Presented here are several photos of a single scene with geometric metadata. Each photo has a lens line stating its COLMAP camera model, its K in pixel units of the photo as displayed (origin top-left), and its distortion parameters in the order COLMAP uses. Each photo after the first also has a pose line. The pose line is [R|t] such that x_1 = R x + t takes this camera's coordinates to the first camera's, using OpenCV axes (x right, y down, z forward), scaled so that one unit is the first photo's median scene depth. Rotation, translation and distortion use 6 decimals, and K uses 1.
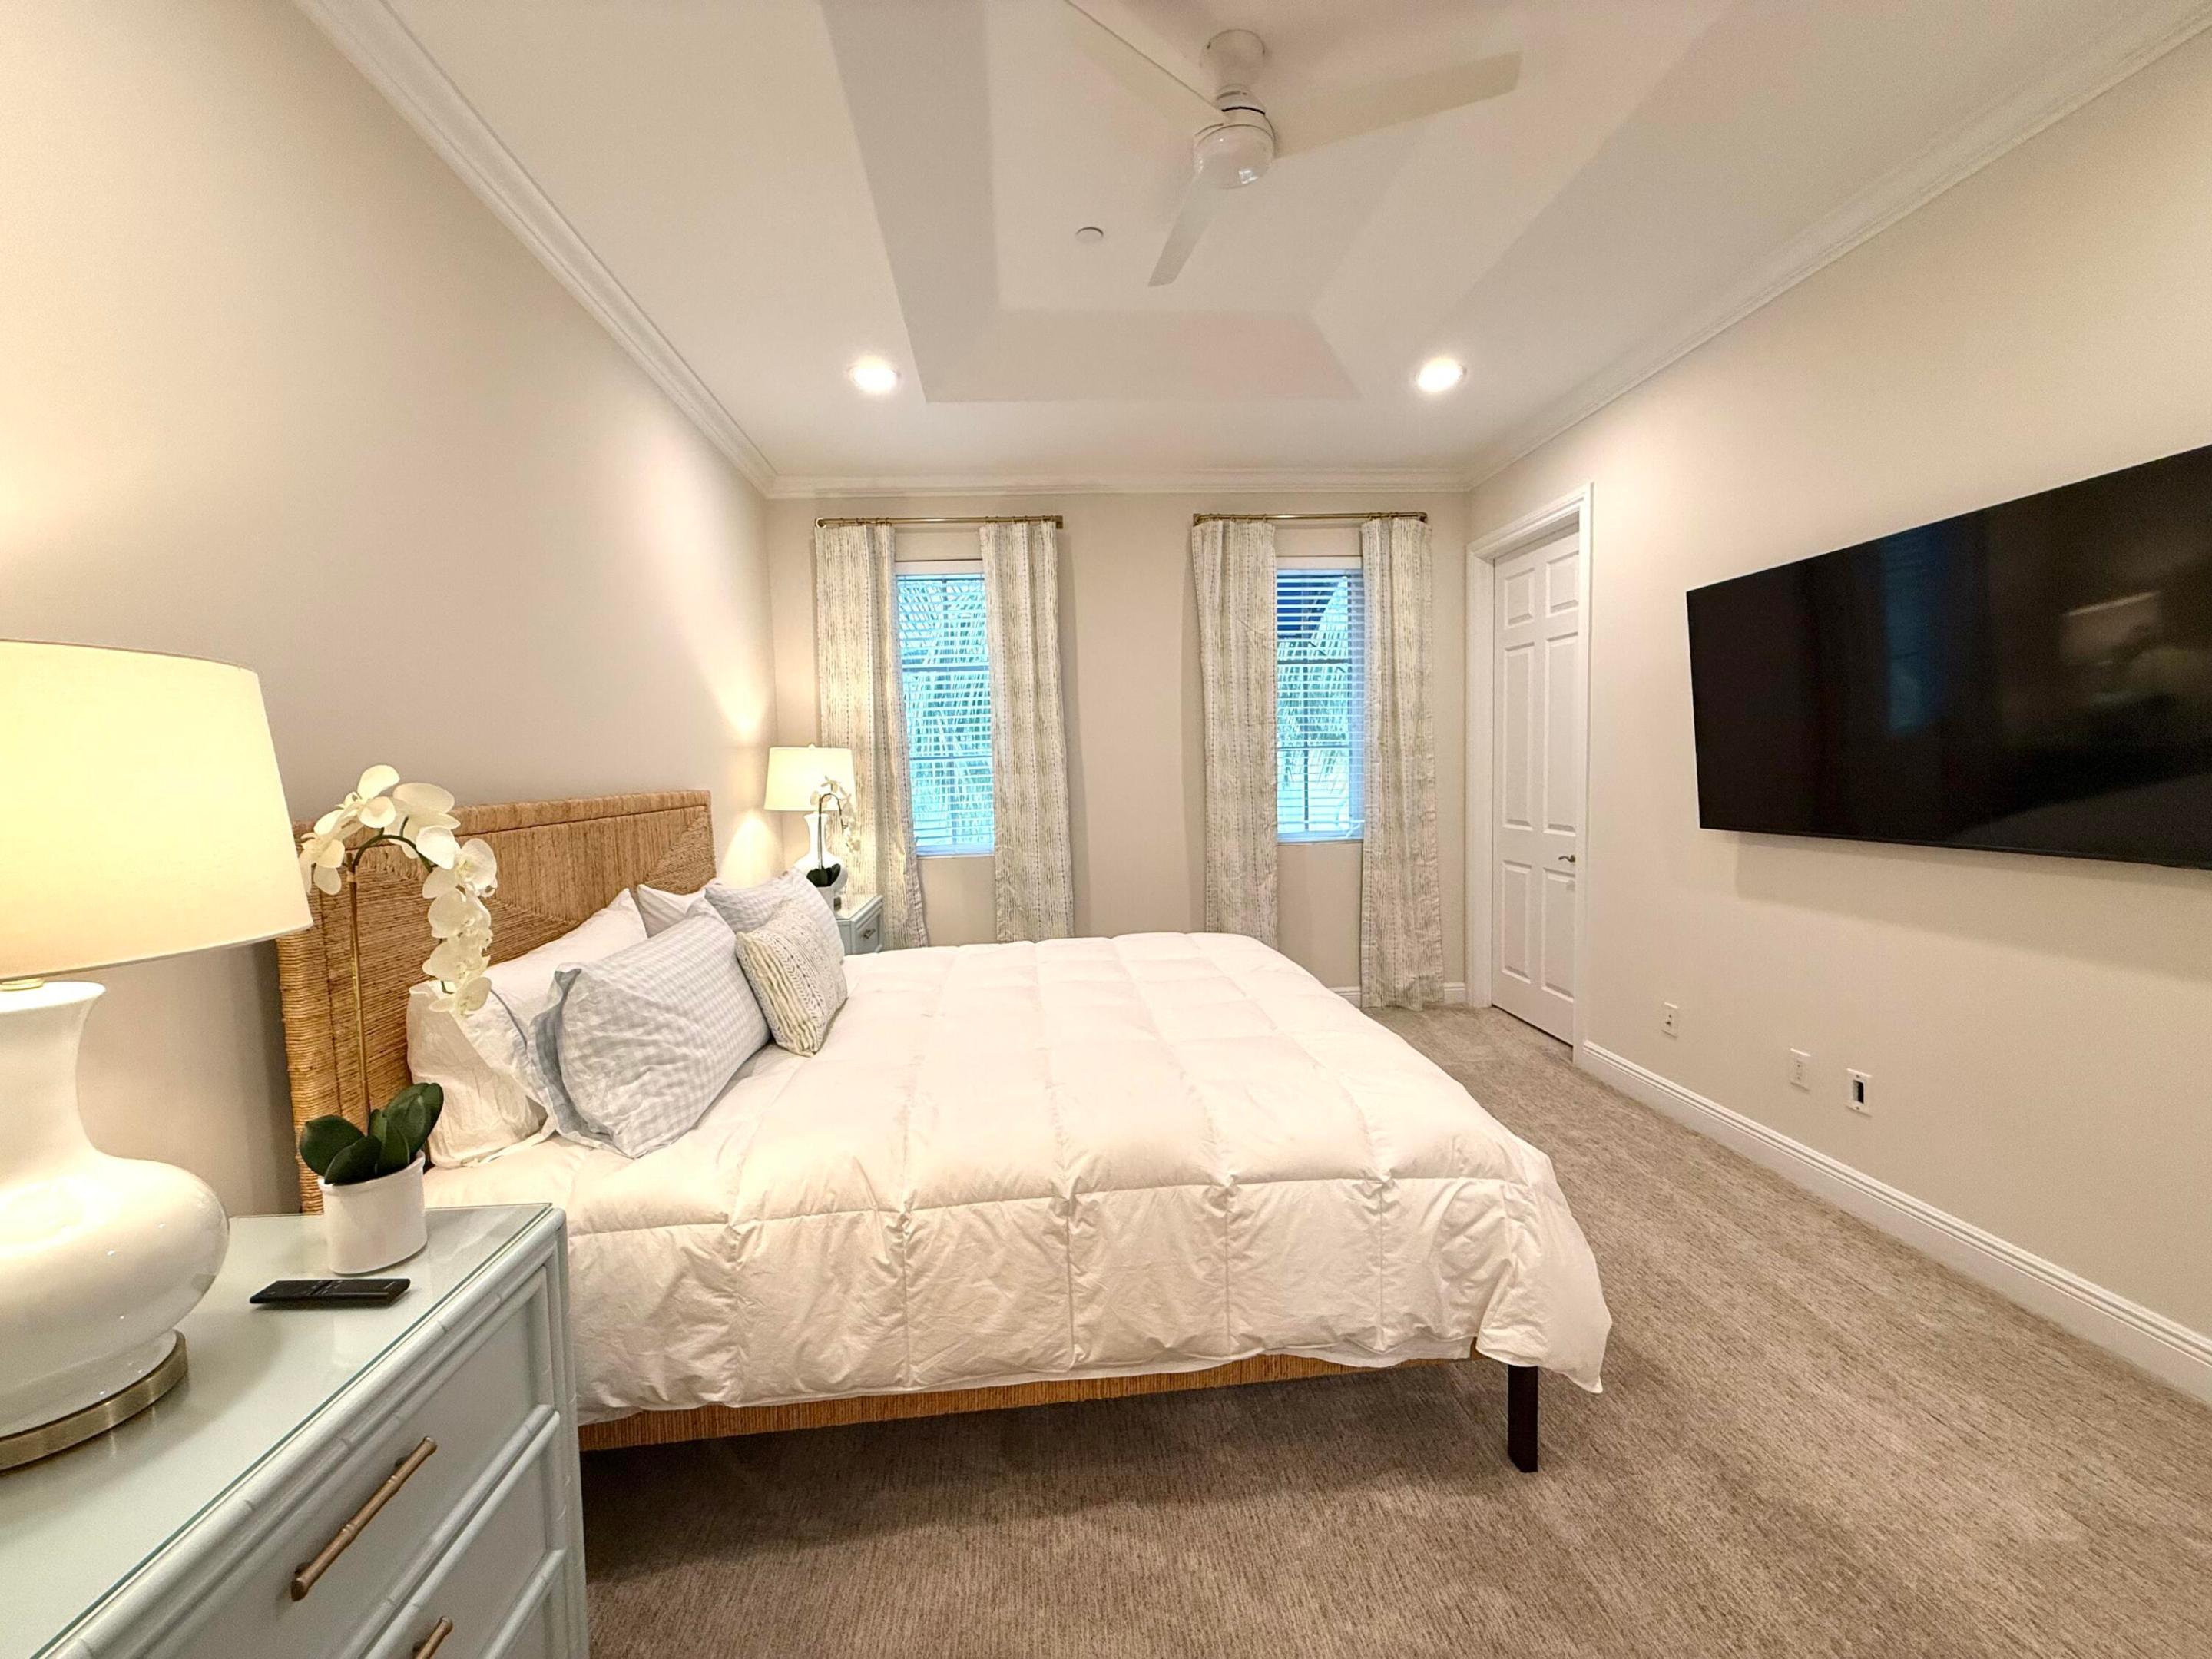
lens RADIAL K [[877.3, 0, 1102.0], [0, 877.3, 829.7], [0, 0, 1]] dist [-0.011019, 0.000773]
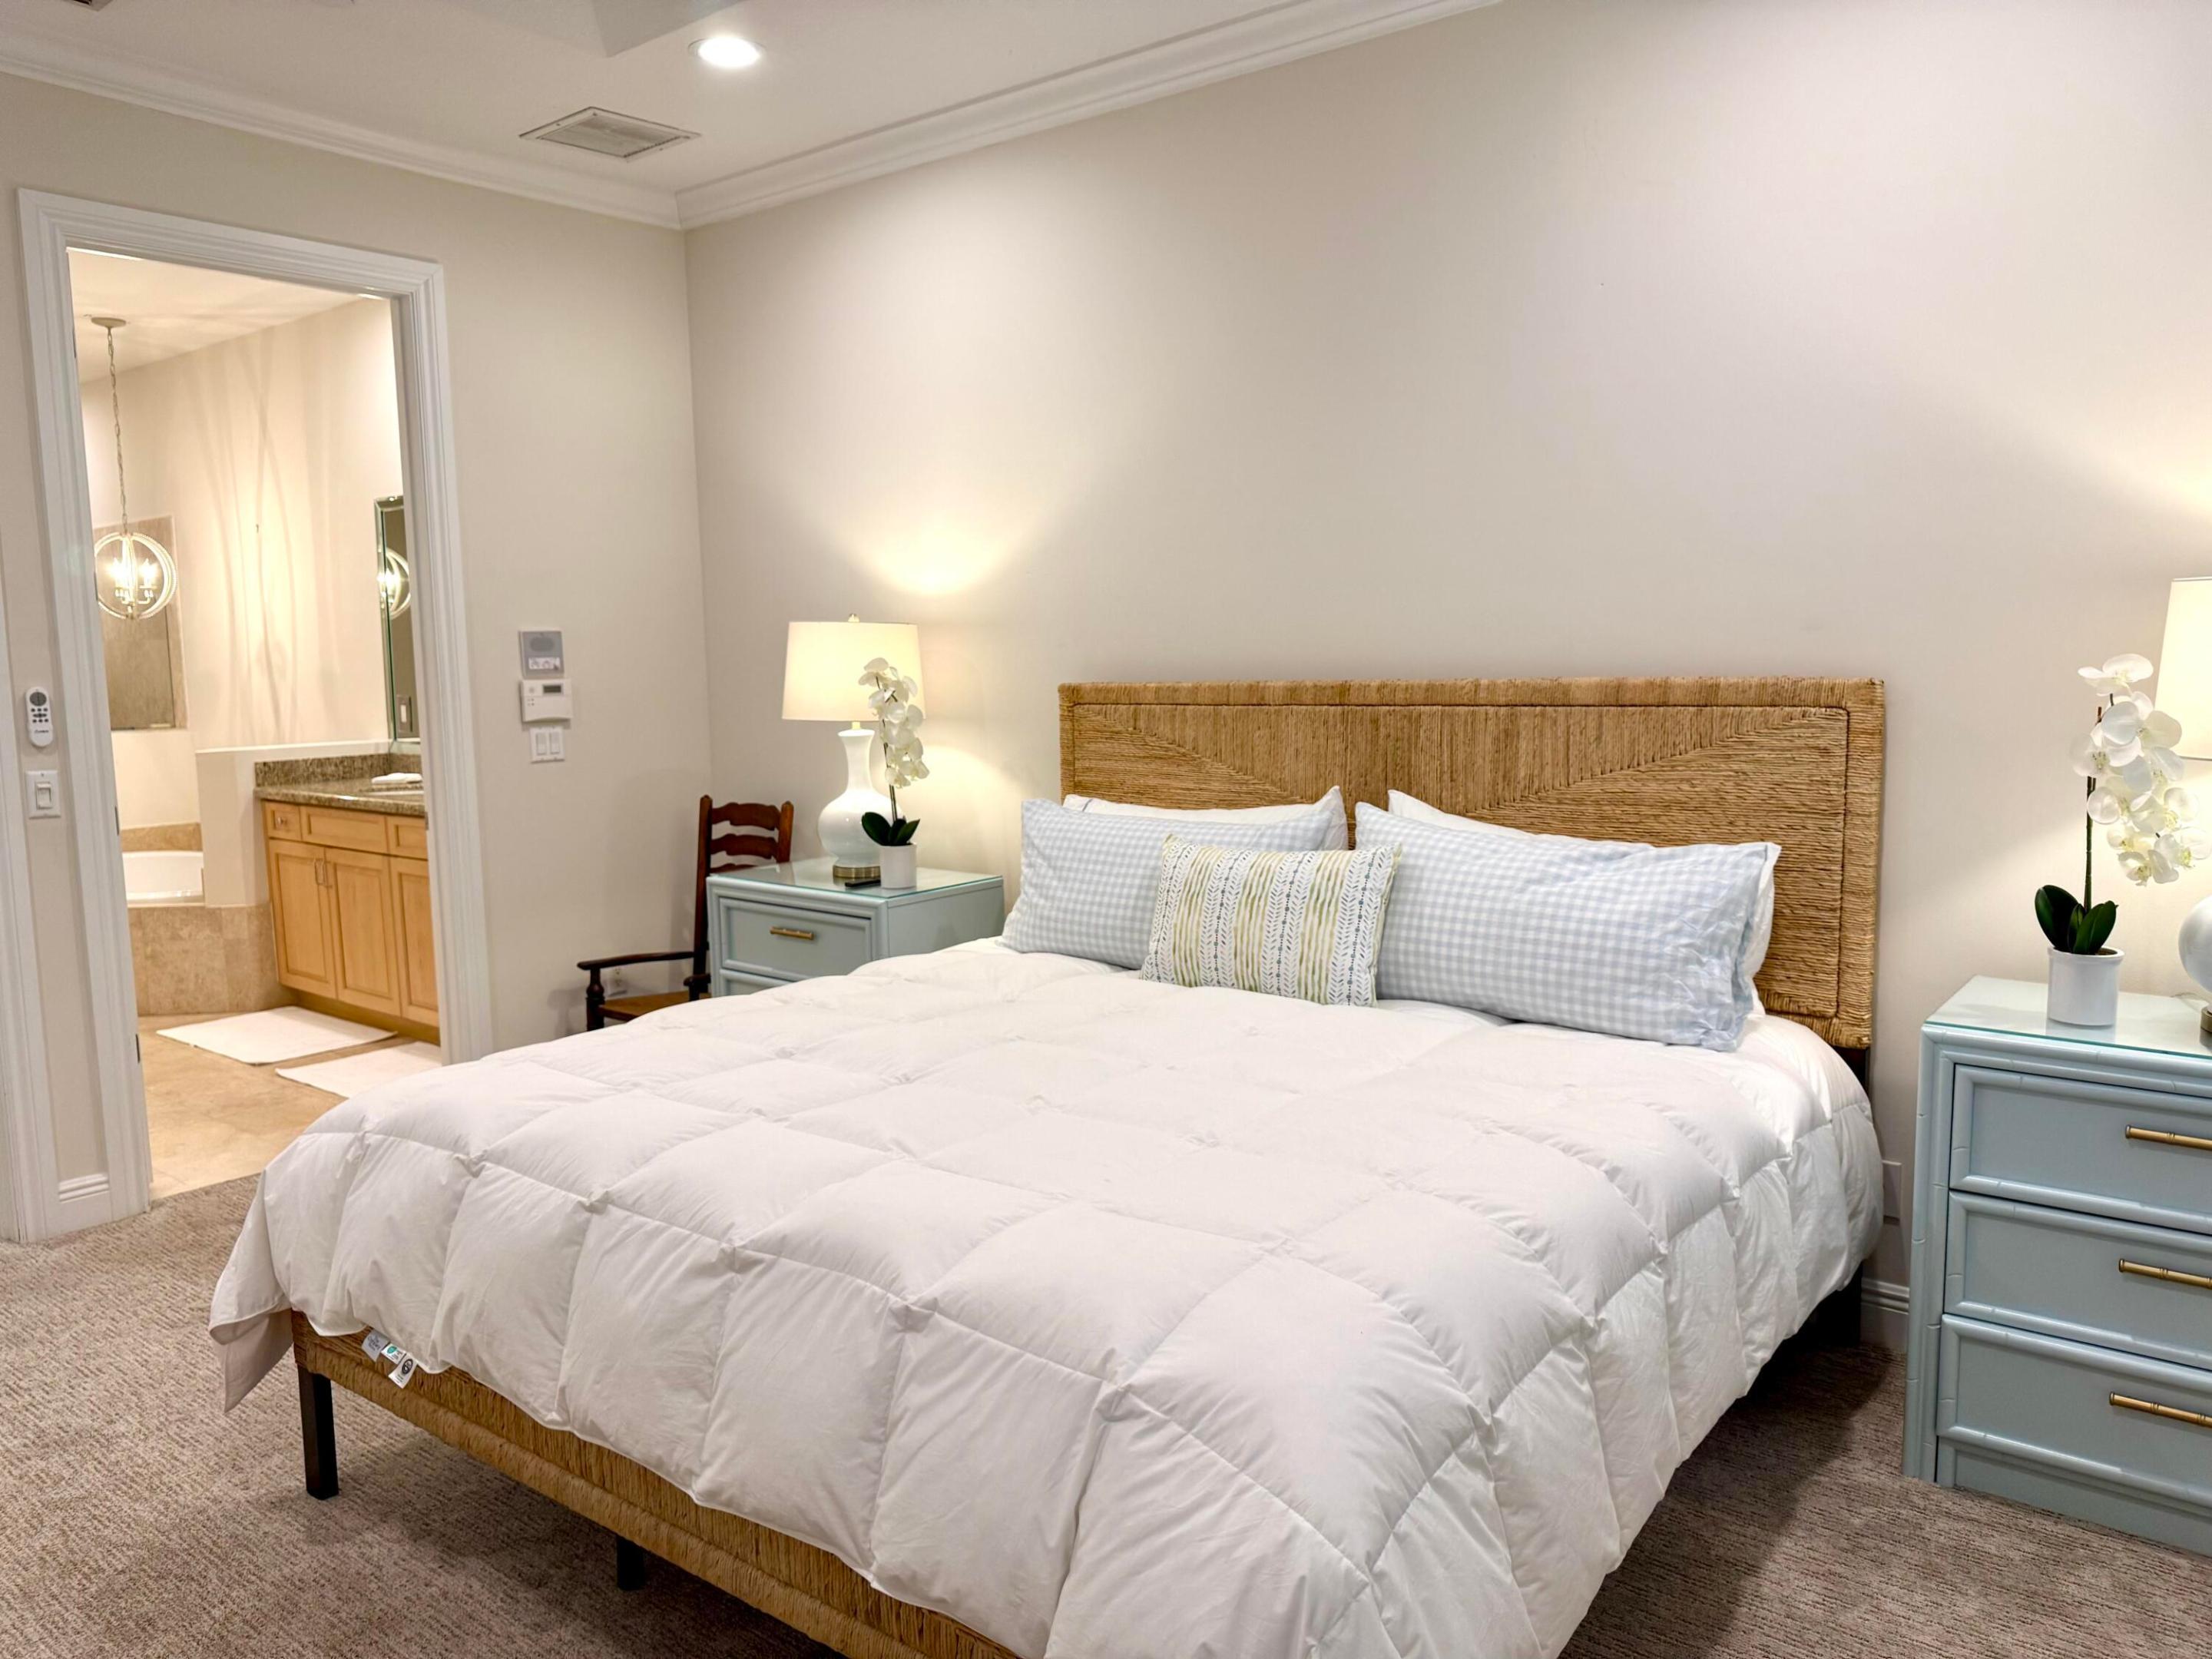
lens RADIAL K [[1559.9, 0, 1100.4], [0, 1559.9, 833.1], [0, 0, 1]] dist [0.026477, -0.039688]
pose [[-0.689343, 0.118596, -0.714661, 1.040103], [-0.015717, 0.983828, 0.178423, -0.224271], [0.724264, 0.134227, -0.676332, 2.644267]]
